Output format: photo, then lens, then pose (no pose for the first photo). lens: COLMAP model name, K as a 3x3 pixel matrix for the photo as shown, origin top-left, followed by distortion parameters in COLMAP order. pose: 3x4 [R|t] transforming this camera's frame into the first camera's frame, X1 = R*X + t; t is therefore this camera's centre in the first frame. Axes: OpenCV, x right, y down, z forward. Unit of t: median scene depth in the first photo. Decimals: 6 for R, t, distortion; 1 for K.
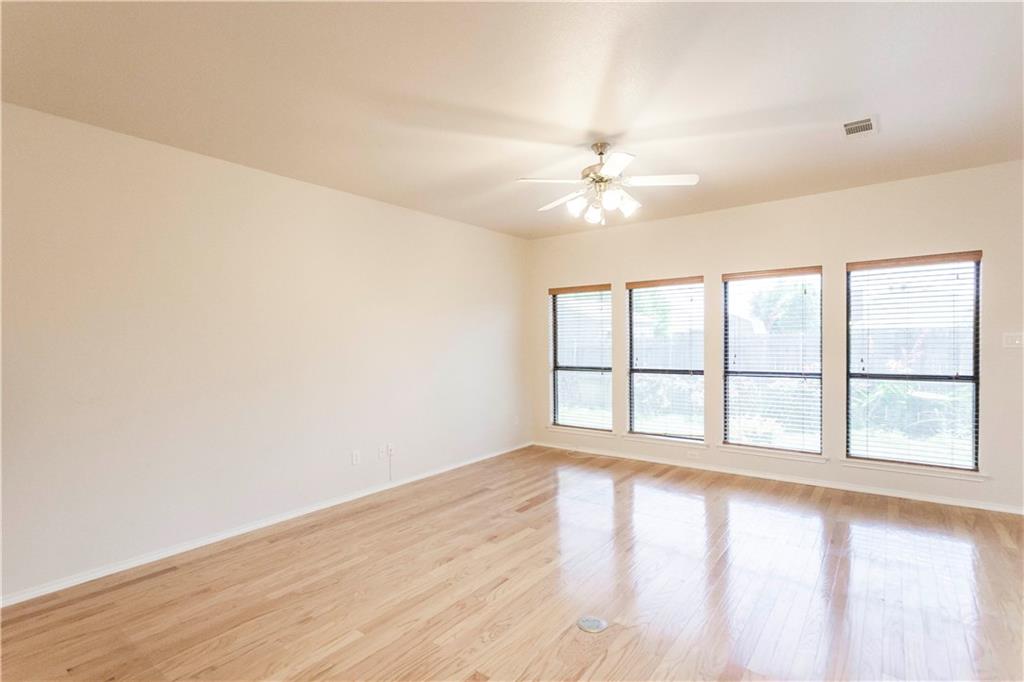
lens RADIAL K [[503.3, 0, 512.7], [0, 503.3, 344.7], [0, 0, 1]] dist [0.014219, -0.000502]
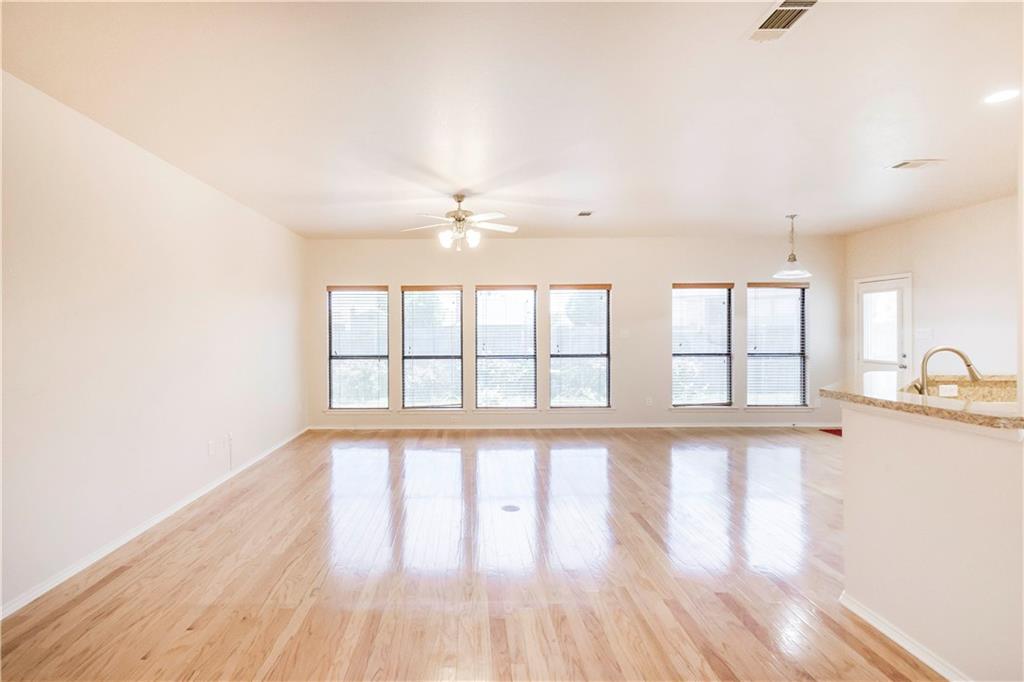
lens RADIAL K [[503.3, 0, 479.2], [0, 503.3, 337.1], [0, 0, 1]] dist [0.014219, -0.000502]
pose [[0.793877, -0.000226, 0.608079, -0.383855], [-0.000854, 0.999999, 0.001486, 0.000010], [-0.608078, -0.001699, 0.793875, -0.094738]]
